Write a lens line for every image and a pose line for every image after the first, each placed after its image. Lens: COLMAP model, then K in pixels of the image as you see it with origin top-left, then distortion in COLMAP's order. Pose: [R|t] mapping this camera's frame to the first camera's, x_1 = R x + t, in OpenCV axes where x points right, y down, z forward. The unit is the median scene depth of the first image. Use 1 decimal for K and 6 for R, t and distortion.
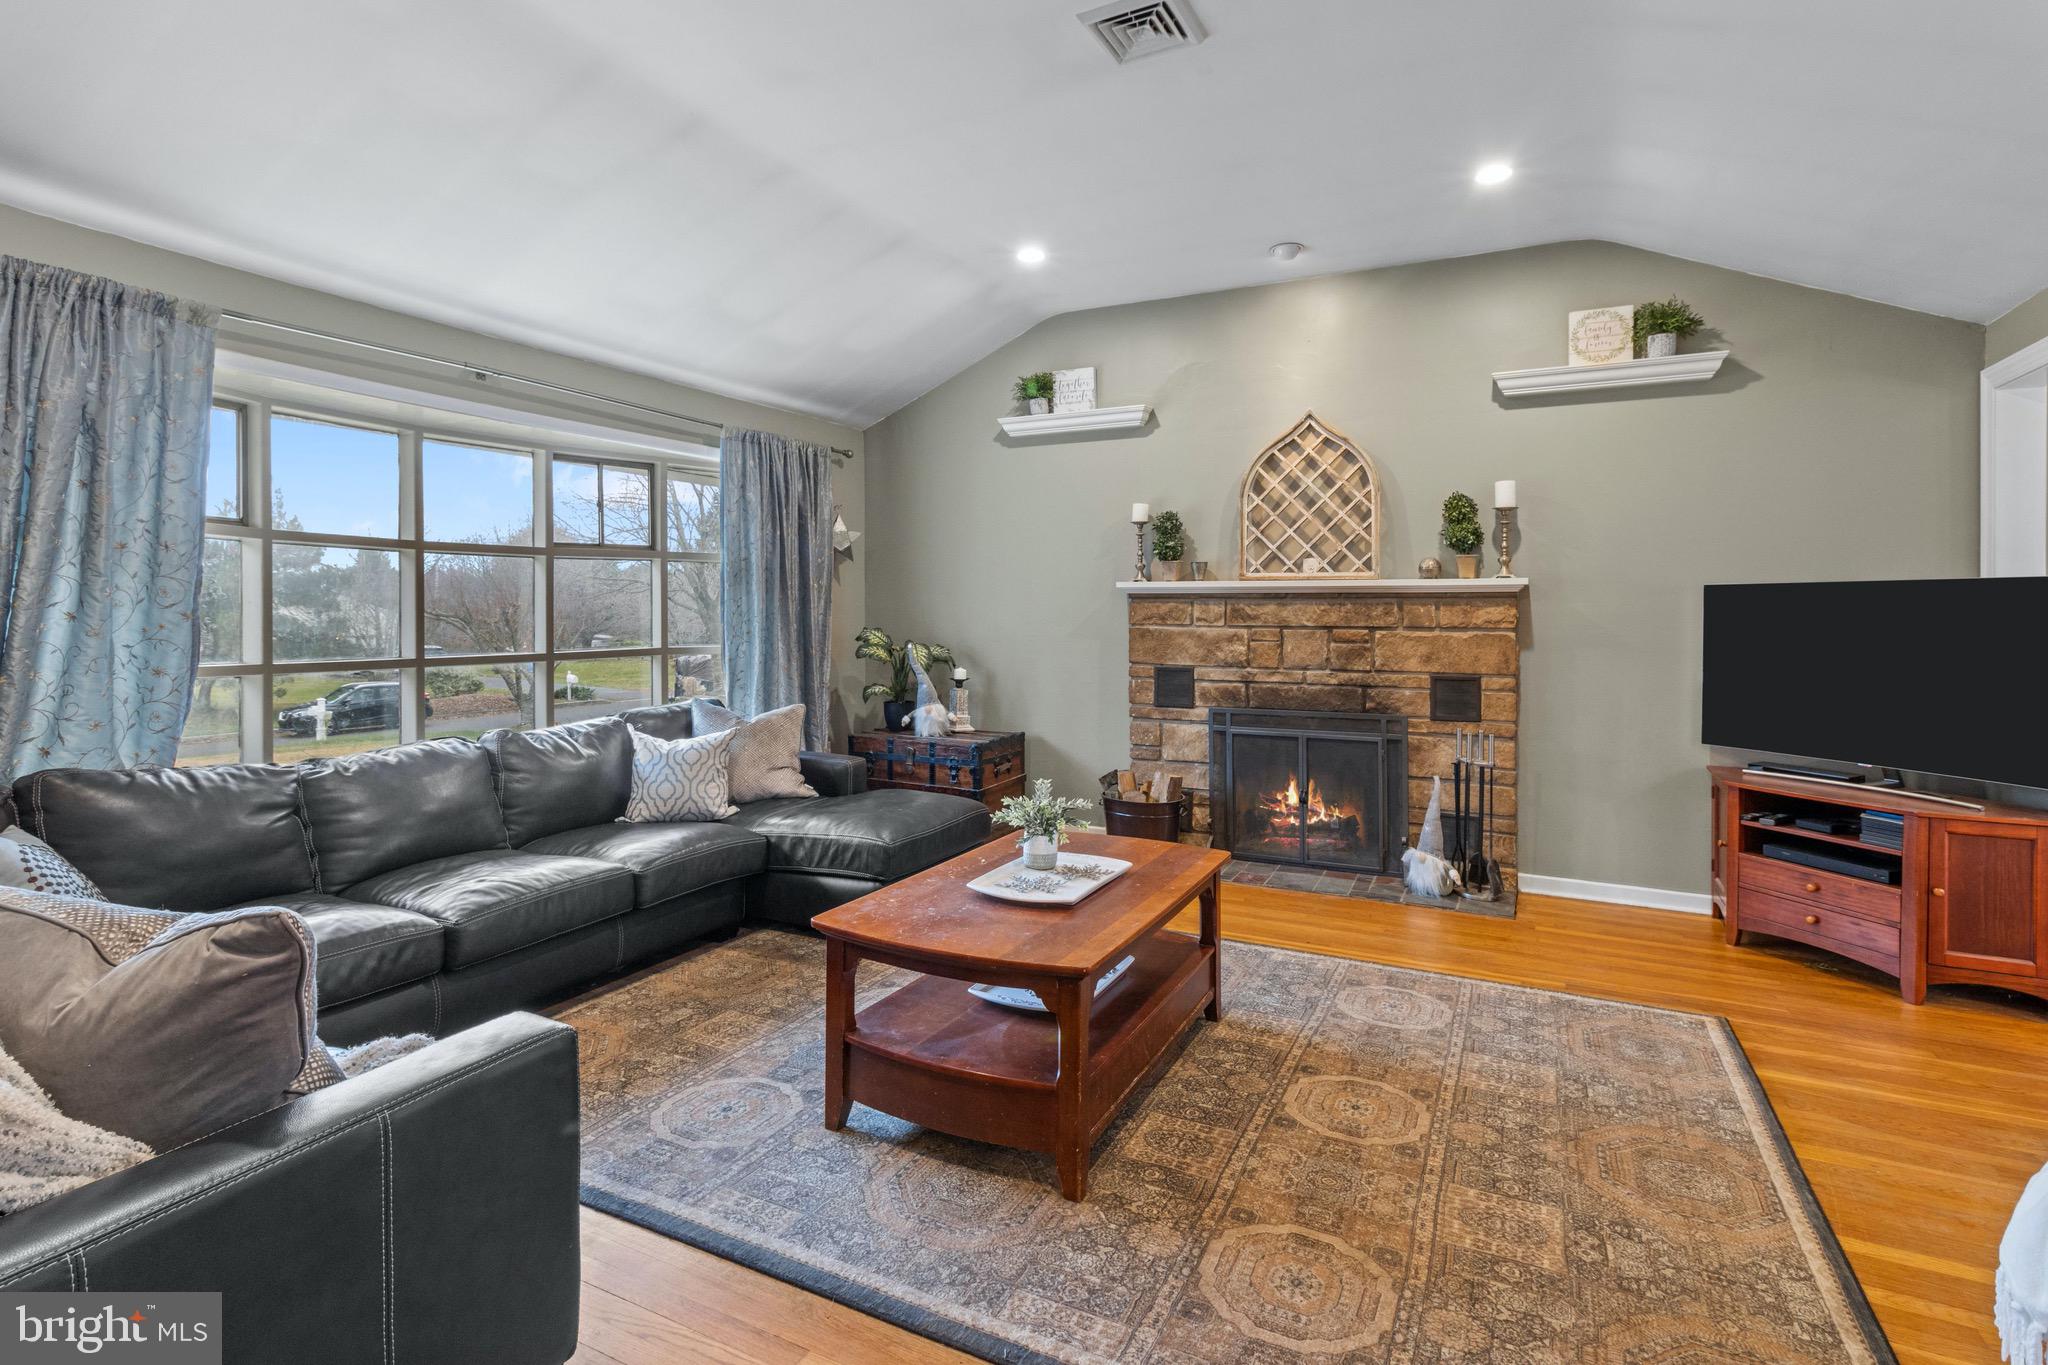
lens RADIAL K [[961.7, 0, 1071.3], [0, 961.7, 622.6], [0, 0, 1]] dist [0.005346, -0.000260]
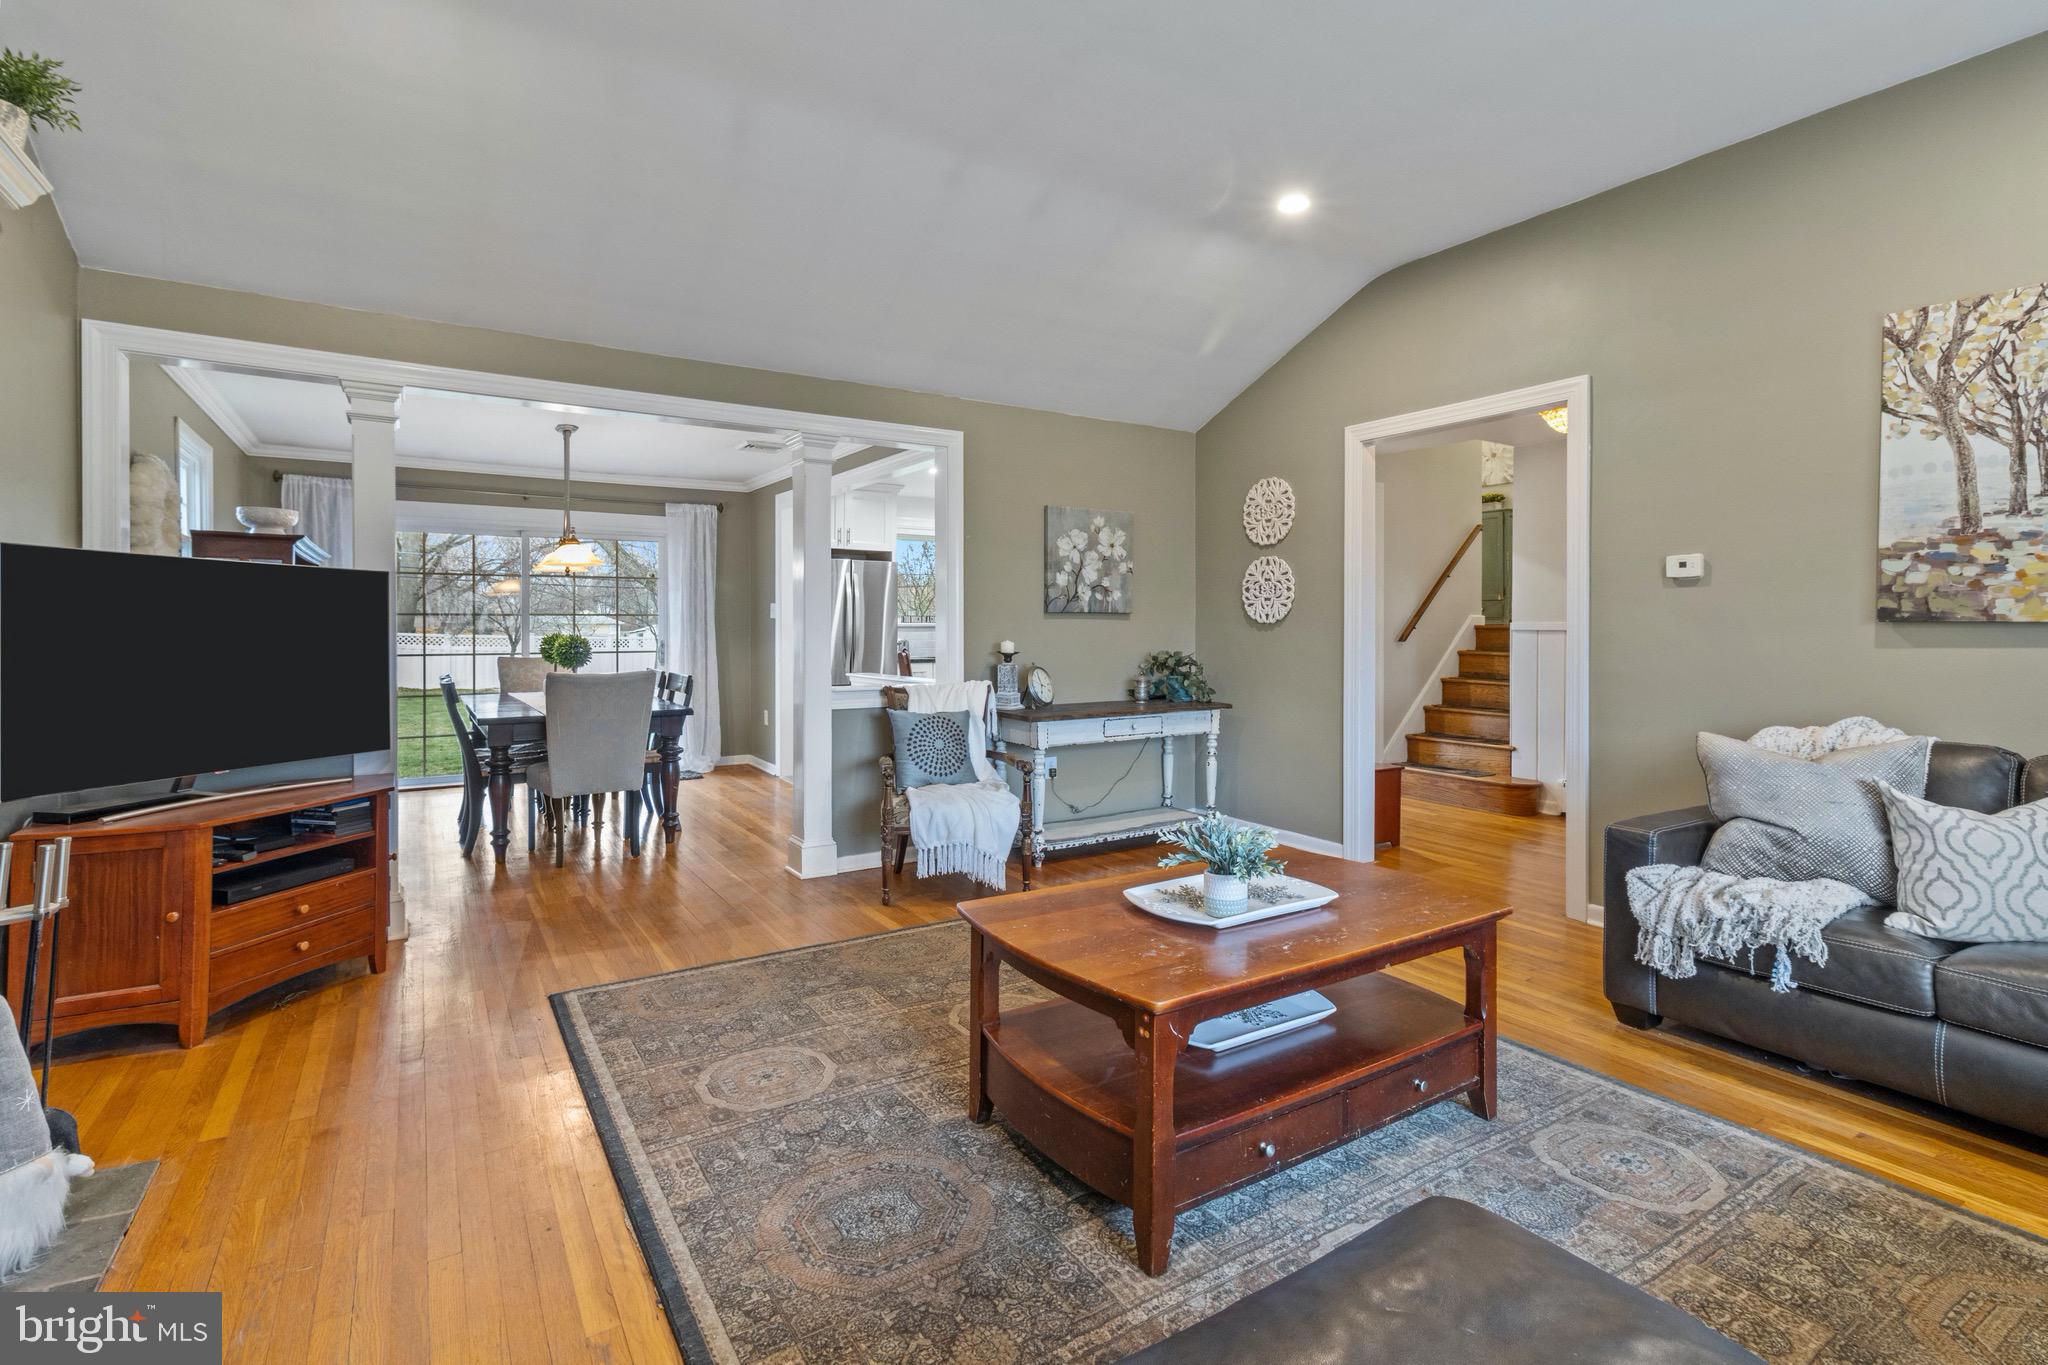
lens RADIAL K [[961.7, 0, 1039.4], [0, 961.7, 623.8], [0, 0, 1]] dist [0.005346, -0.000260]
pose [[-0.854312, -0.002919, 0.519752, -0.170337], [-0.007592, 0.999948, -0.006862, 0.014161], [-0.519705, -0.009808, -0.854289, 0.959832]]
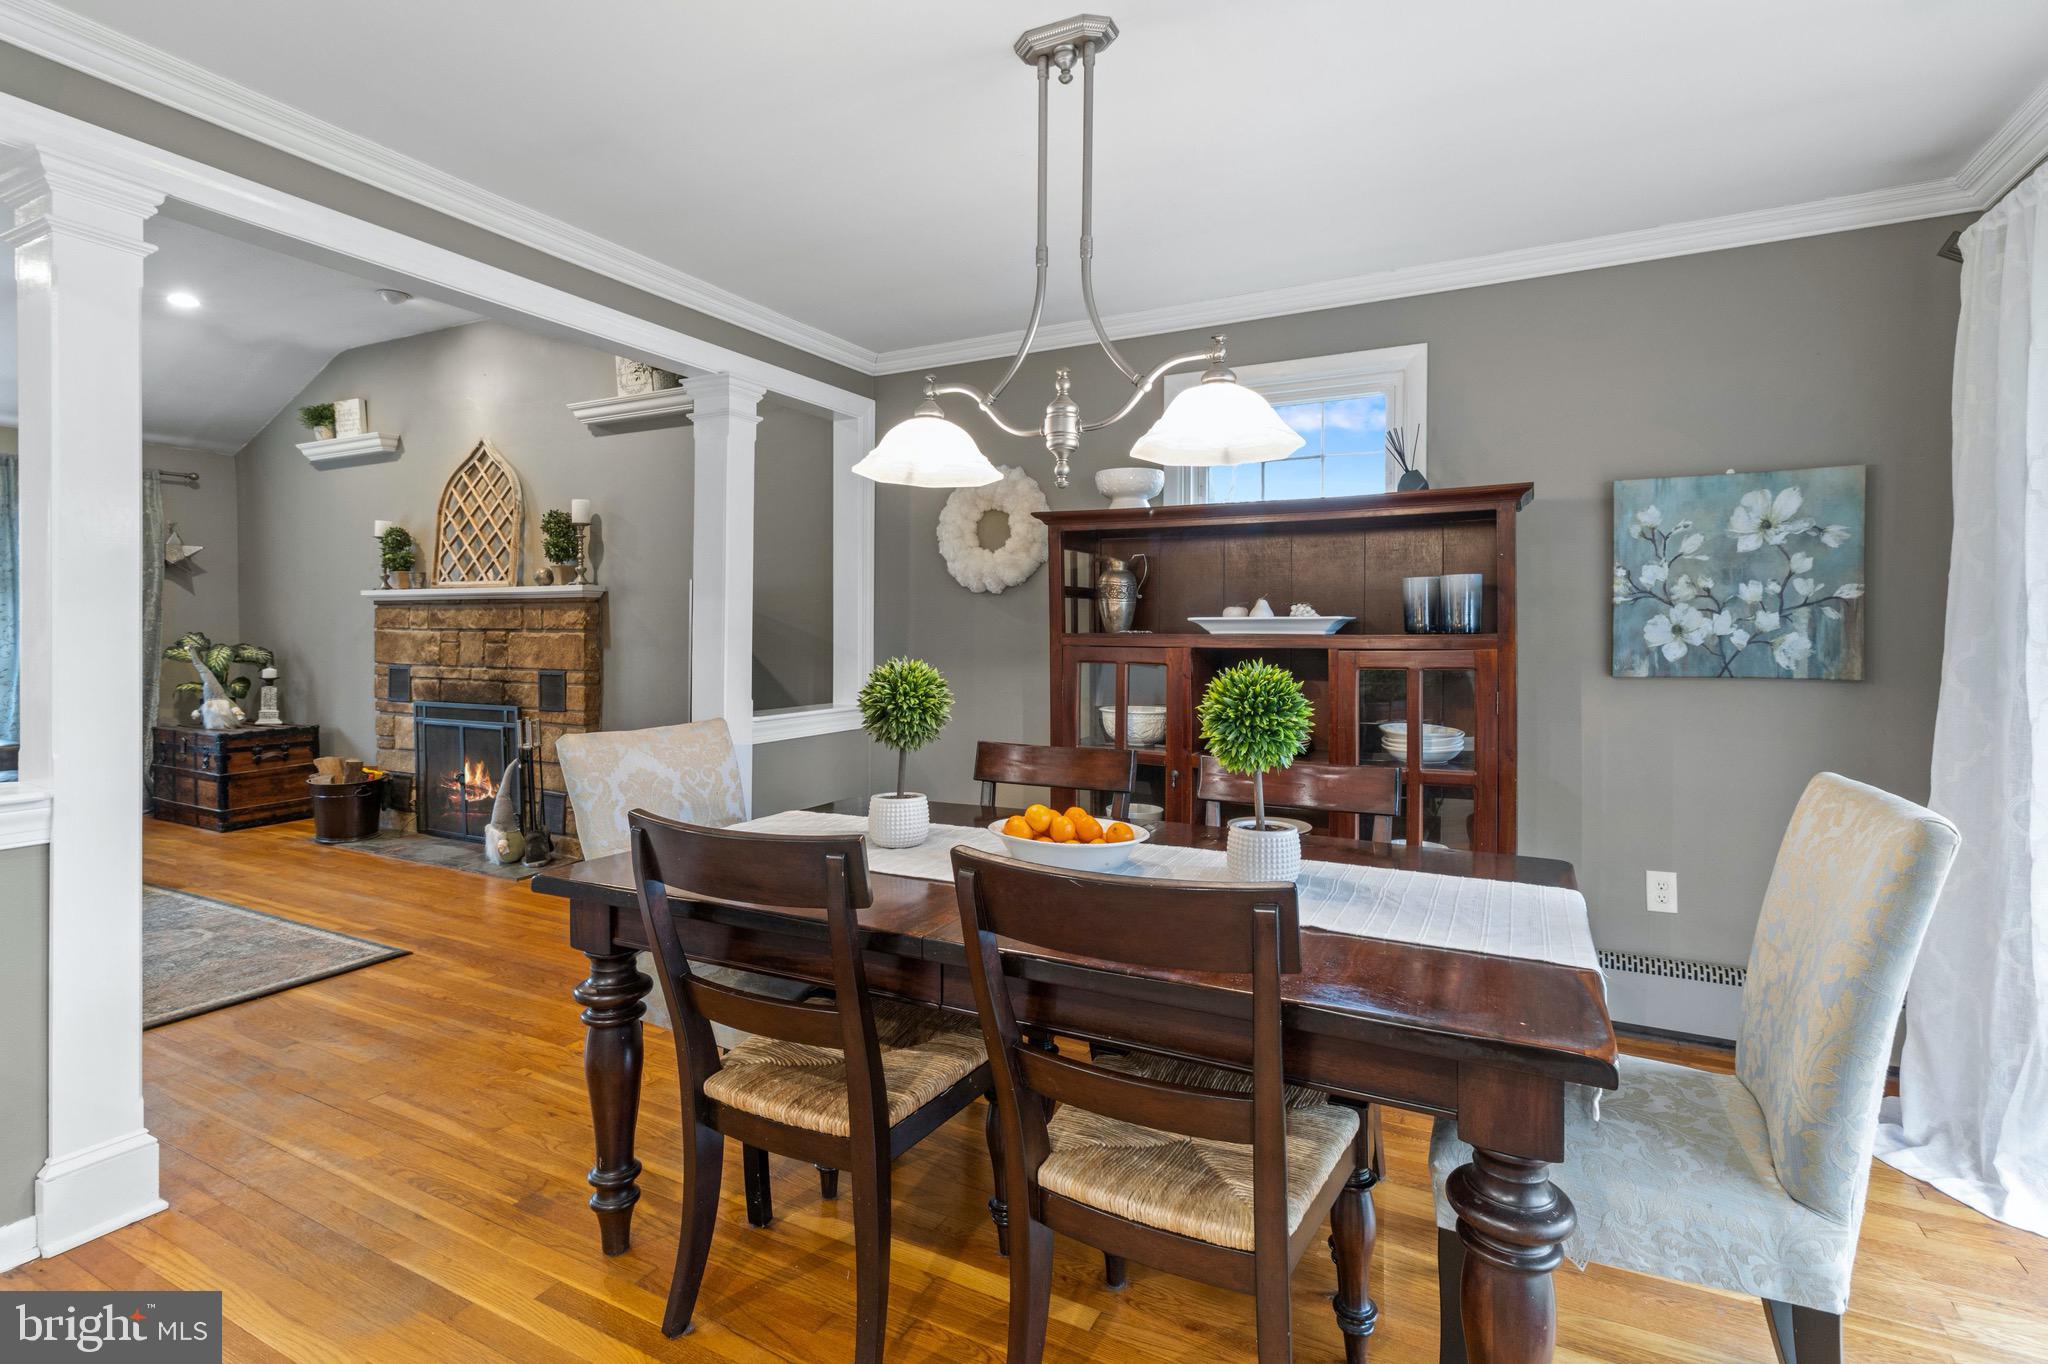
lens RADIAL K [[961.7, 0, 1065.2], [0, 961.7, 633.6], [0, 0, 1]] dist [0.005346, -0.000260]
pose [[0.999542, -0.003864, -0.030021, 0.963088], [0.003940, 0.999989, 0.002494, 0.009423], [0.030011, -0.002611, 0.999546, -0.106965]]
